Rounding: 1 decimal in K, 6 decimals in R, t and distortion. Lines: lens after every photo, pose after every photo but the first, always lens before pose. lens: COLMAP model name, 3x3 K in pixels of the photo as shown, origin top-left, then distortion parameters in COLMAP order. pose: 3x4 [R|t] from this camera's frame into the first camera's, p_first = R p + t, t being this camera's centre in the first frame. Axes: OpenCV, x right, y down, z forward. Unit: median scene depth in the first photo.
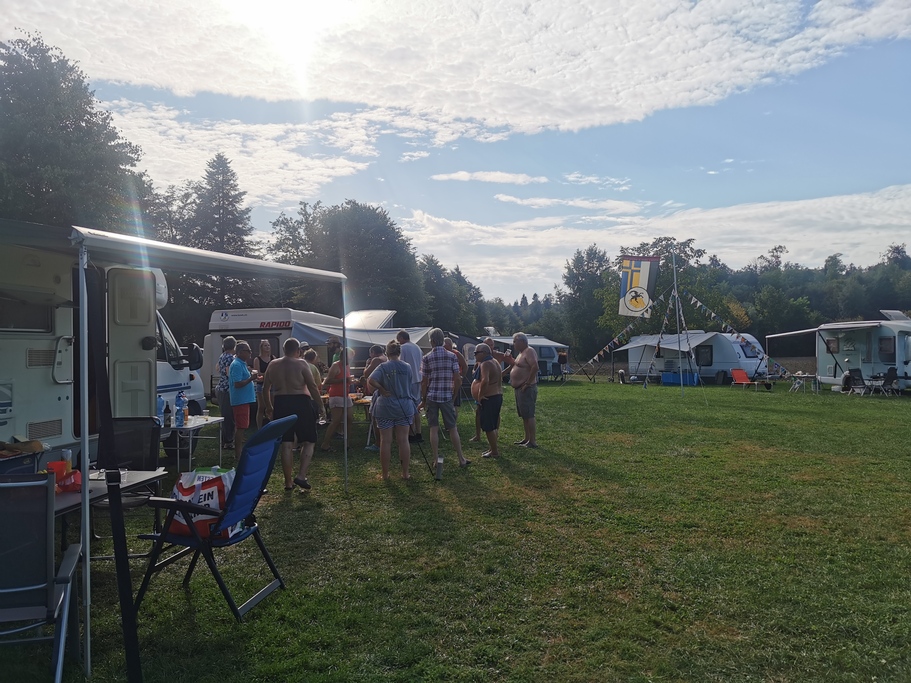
lens RADIAL K [[707.2, 0, 455.5], [0, 707.2, 341.5], [0, 0, 1]] dist [0.074196, -0.080257]
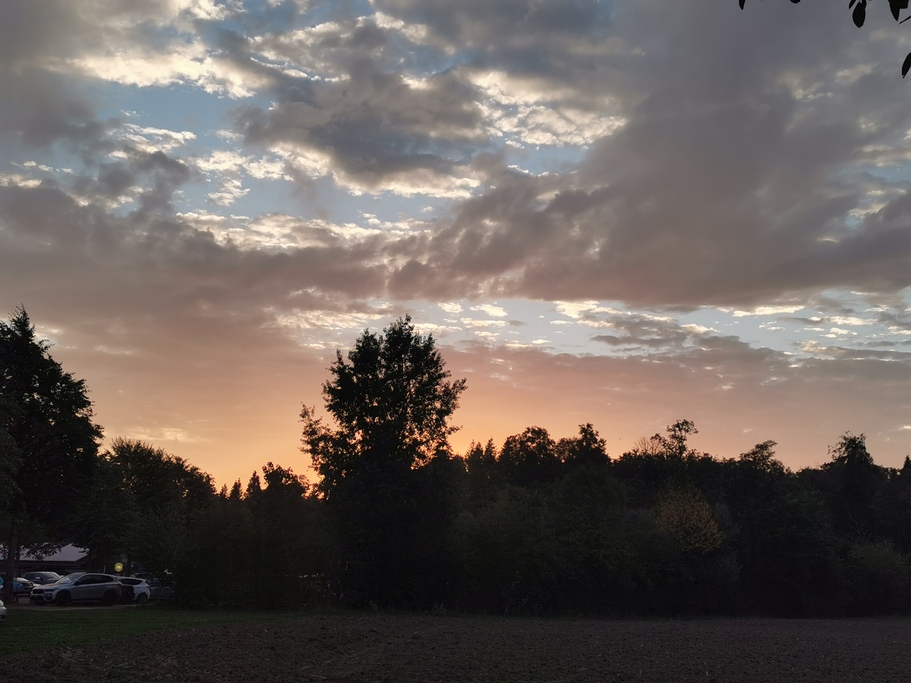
lens RADIAL K [[1148.6, 0, 455.5], [0, 1148.6, 341.5], [0, 0, 1]] dist [-0.010051, 0.019388]
pose [[0.962967, 0.102486, 0.249381, 0.058760], [-0.053044, 0.978876, -0.197456, 0.005121], [-0.264349, 0.176915, 0.948061, 0.365674]]
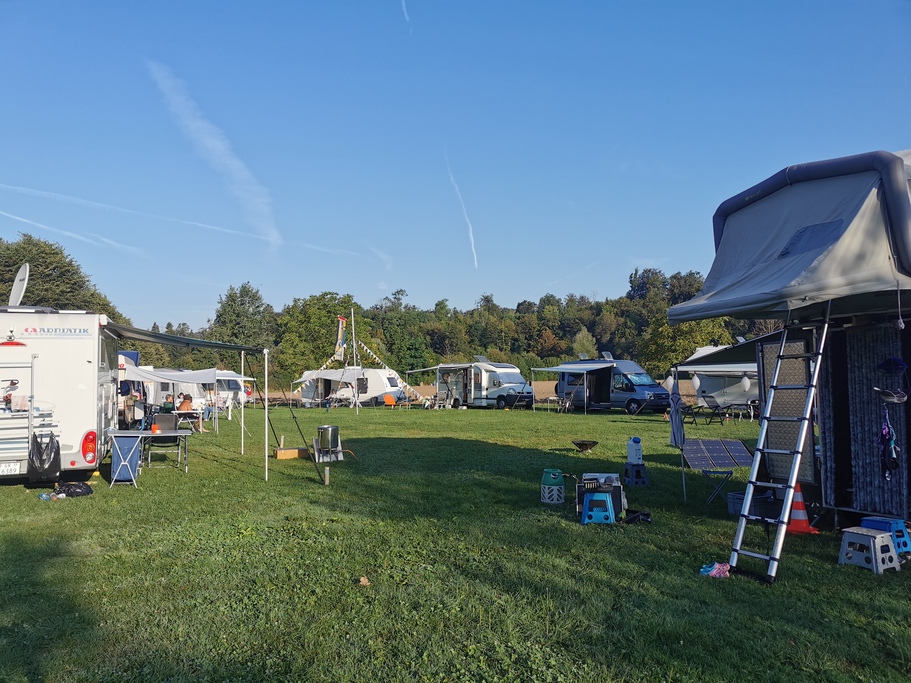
lens RADIAL K [[707.2, 0, 455.5], [0, 707.2, 341.5], [0, 0, 1]] dist [0.074196, -0.080257]
pose [[0.874833, 0.024392, 0.483810, -0.044372], [-0.003145, 0.998996, -0.044680, -0.001792], [-0.484415, 0.037566, 0.874032, -0.075960]]
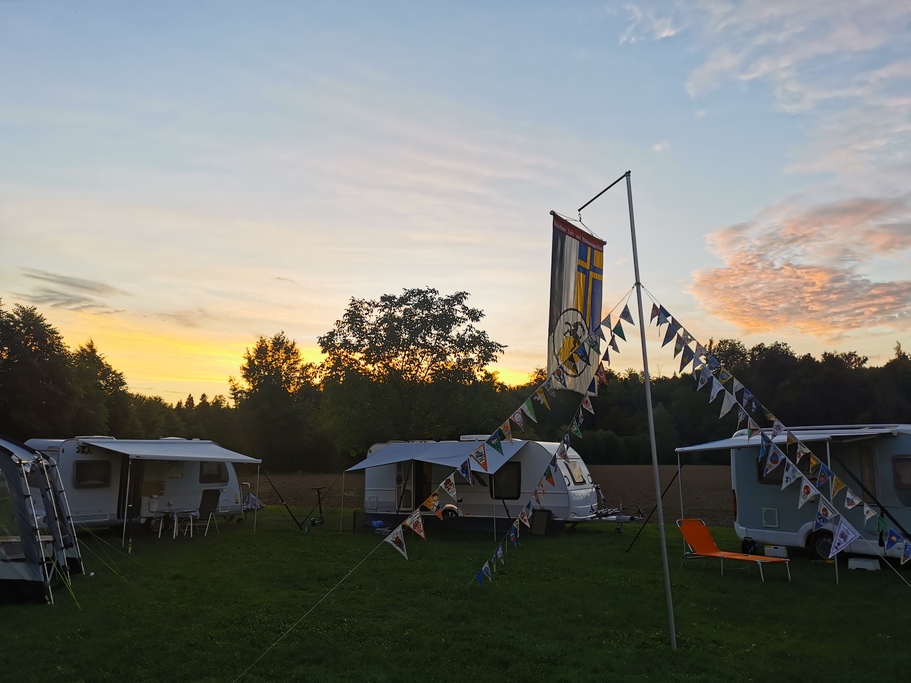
lens RADIAL K [[707.2, 0, 455.5], [0, 707.2, 341.5], [0, 0, 1]] dist [0.074196, -0.080257]
pose [[0.899175, 0.083896, 0.429473, 0.019975], [-0.018699, 0.987919, -0.153838, -0.000737], [-0.437191, 0.130297, 0.889880, 0.162551]]
